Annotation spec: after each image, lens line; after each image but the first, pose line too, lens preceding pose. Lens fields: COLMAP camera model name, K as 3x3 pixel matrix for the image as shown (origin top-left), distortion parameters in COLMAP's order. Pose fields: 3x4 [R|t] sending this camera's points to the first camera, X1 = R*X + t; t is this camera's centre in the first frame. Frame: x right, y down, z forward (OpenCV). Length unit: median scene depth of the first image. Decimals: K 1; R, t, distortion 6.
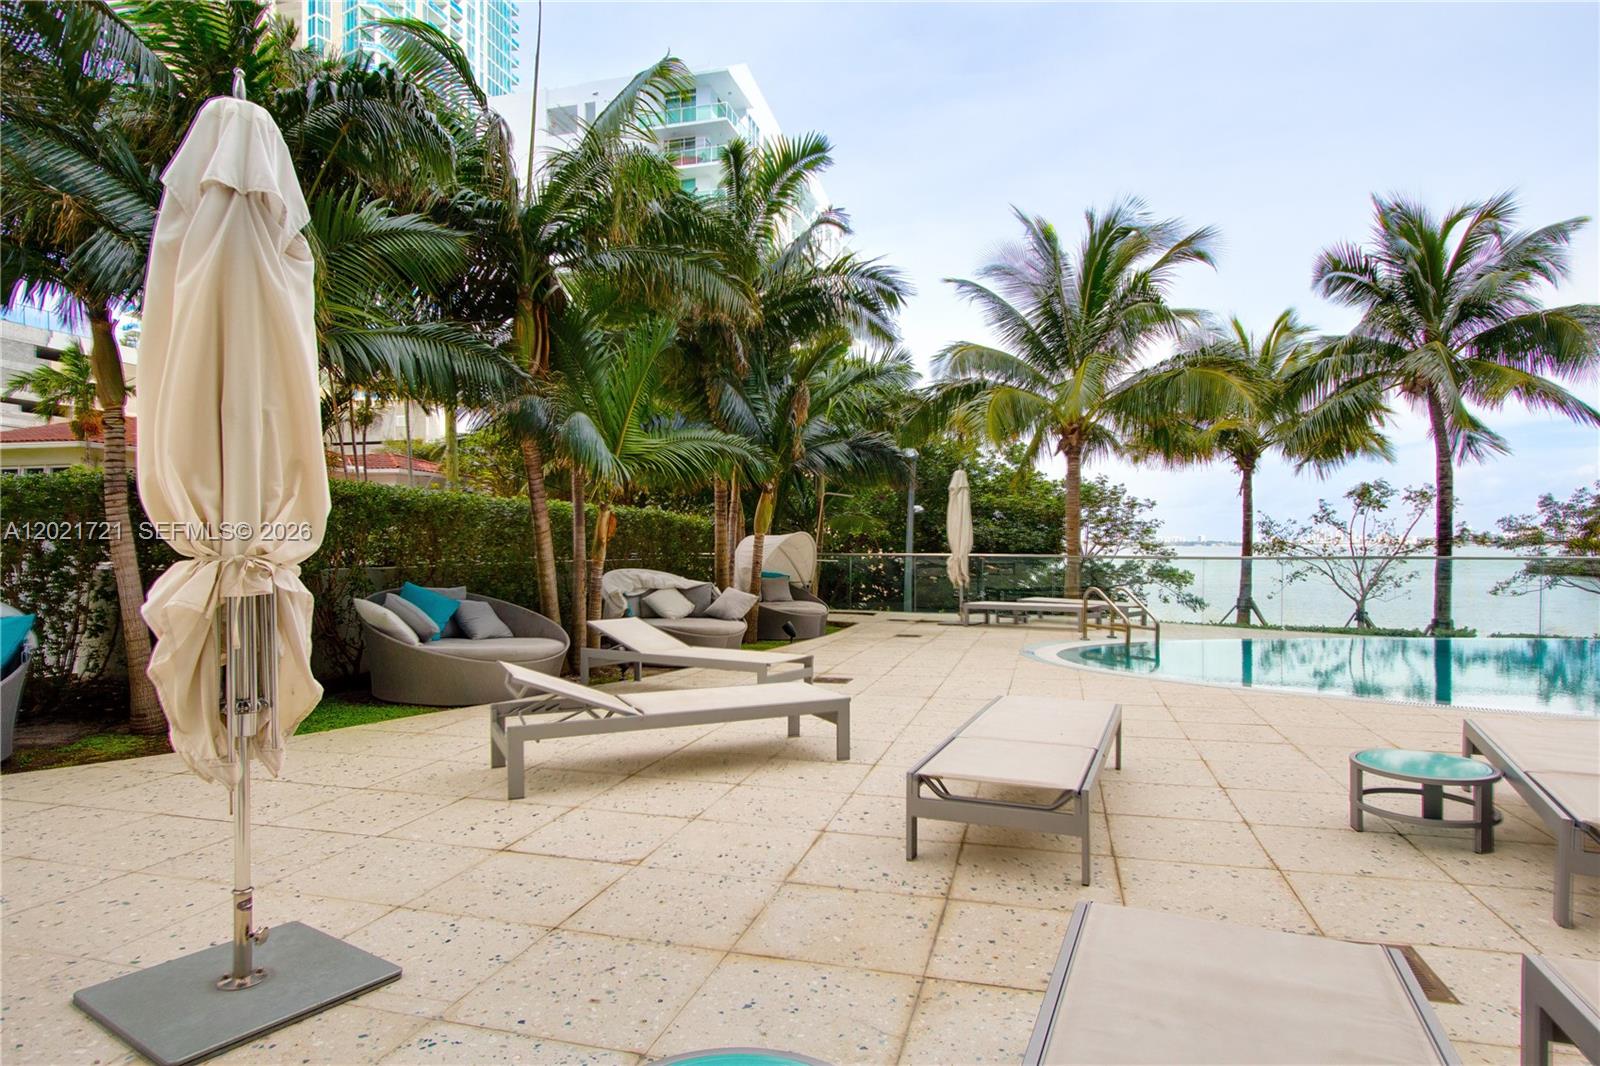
lens RADIAL K [[903.9, 0, 799.6], [0, 903.9, 542.4], [0, 0, 1]] dist [0.006069, 0.000534]
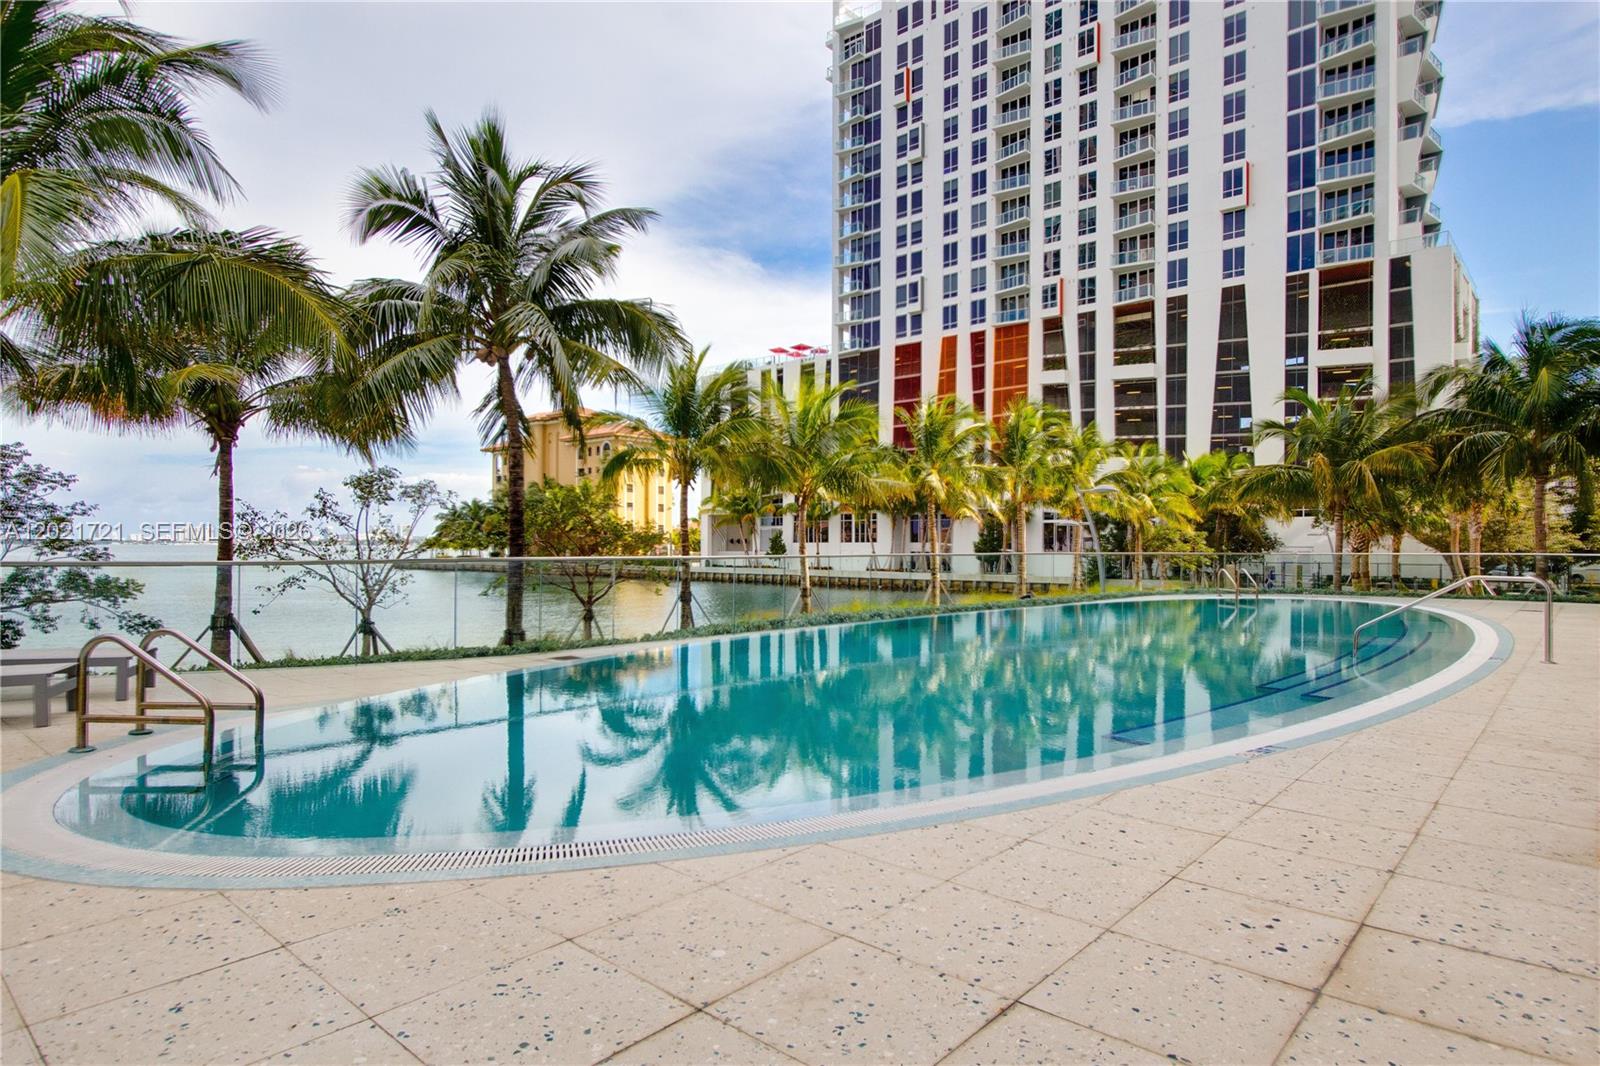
lens RADIAL K [[903.9, 0, 804.0], [0, 903.9, 545.0], [0, 0, 1]] dist [0.006069, 0.000534]
pose [[0.437365, 0.003346, 0.899278, 0.034254], [-0.007089, 0.999975, -0.000273, 0.001312], [-0.899256, -0.006255, 0.437378, 0.250640]]
